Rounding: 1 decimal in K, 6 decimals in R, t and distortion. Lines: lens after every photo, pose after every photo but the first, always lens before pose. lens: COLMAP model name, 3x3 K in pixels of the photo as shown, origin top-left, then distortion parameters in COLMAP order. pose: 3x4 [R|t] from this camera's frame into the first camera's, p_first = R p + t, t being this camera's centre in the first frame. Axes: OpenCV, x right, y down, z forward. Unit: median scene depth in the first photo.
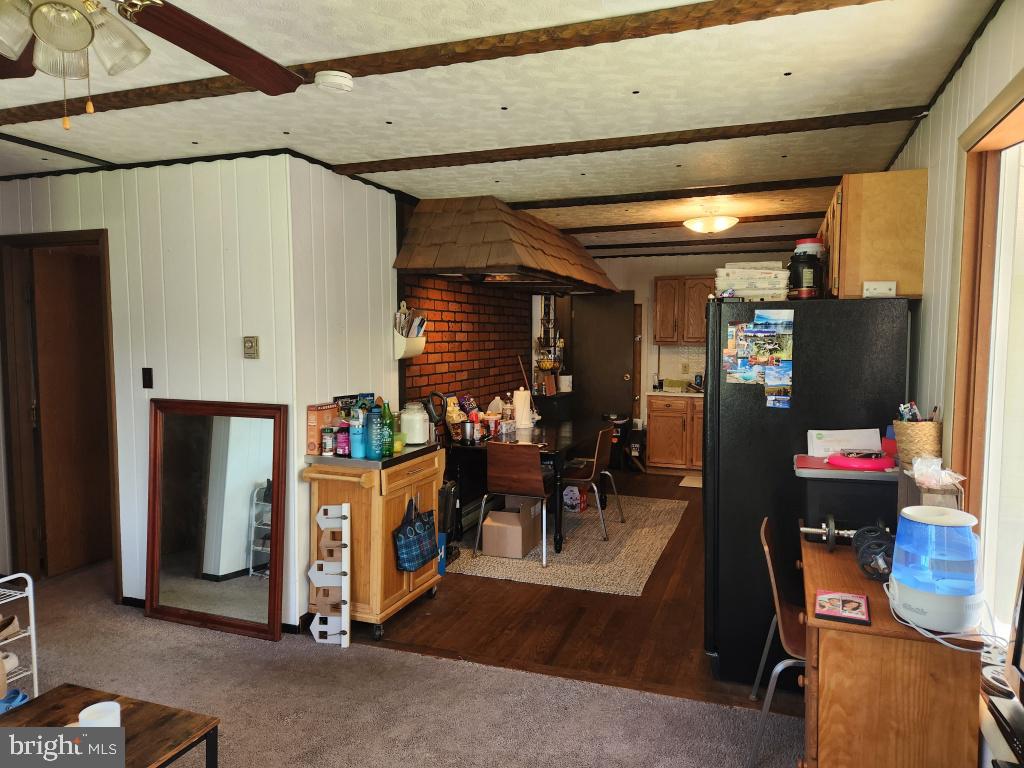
lens RADIAL K [[684.1, 0, 517.9], [0, 684.1, 383.0], [0, 0, 1]] dist [0.089102, 0.001397]
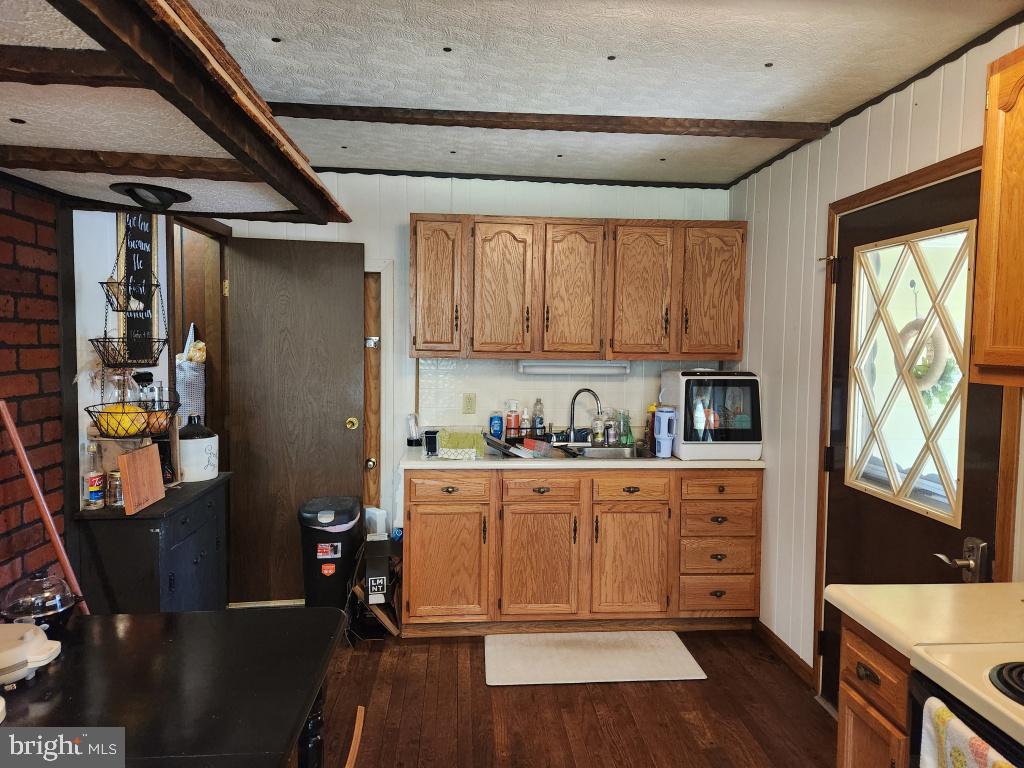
lens RADIAL K [[684.1, 0, 517.9], [0, 684.1, 374.4], [0, 0, 1]] dist [0.089102, 0.001397]
pose [[0.903365, -0.012355, 0.428694, 0.061389], [0.017782, 0.999804, -0.008657, -0.038587], [-0.428503, 0.015444, 0.903408, 0.547667]]
